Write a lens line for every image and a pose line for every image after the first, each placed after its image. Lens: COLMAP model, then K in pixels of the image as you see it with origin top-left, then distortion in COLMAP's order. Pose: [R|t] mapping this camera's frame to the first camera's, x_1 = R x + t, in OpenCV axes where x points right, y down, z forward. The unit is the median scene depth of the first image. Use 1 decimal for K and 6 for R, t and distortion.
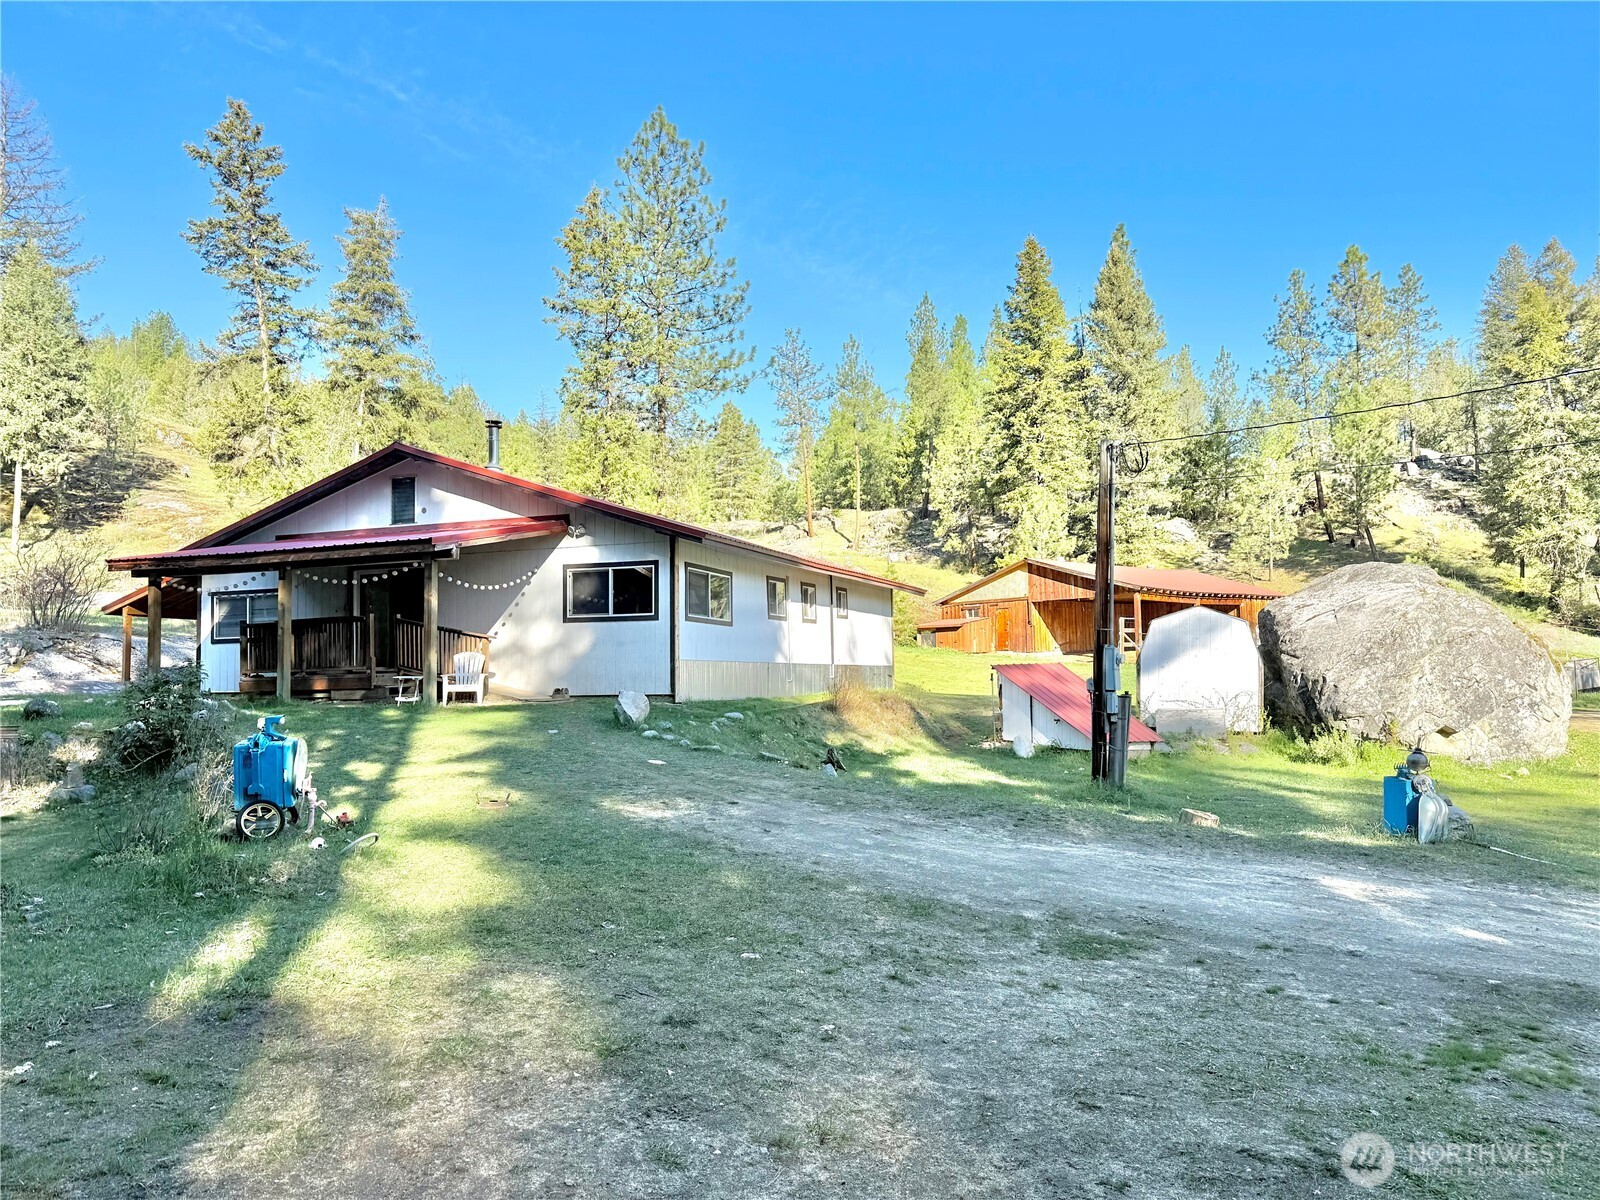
lens RADIAL K [[1125.7, 0, 800.8], [0, 1125.7, 608.8], [0, 0, 1]] dist [0.004250, -0.014369]
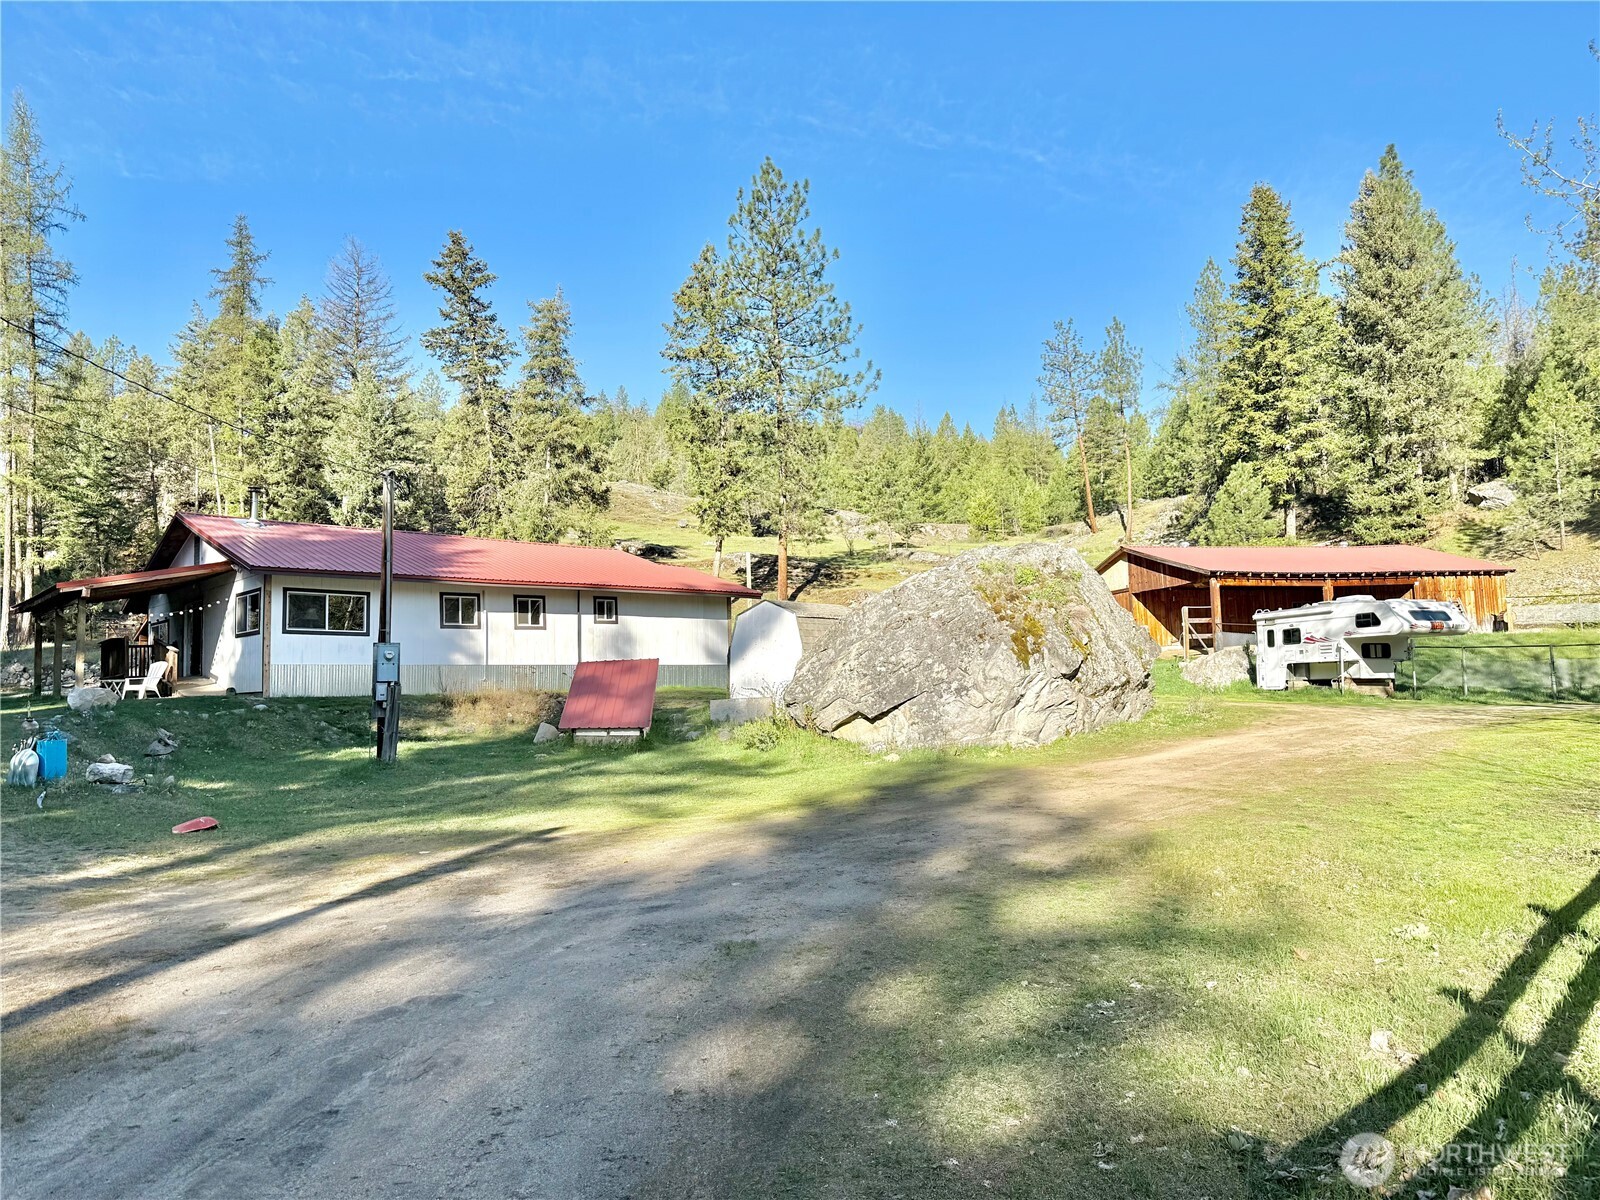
lens RADIAL K [[1125.7, 0, 787.7], [0, 1125.7, 627.8], [0, 0, 1]] dist [0.004250, -0.014369]
pose [[0.887613, -0.037233, -0.459083, 0.416074], [0.041557, 0.999136, -0.000687, 0.012144], [0.458712, -0.018468, 0.888393, 0.040732]]
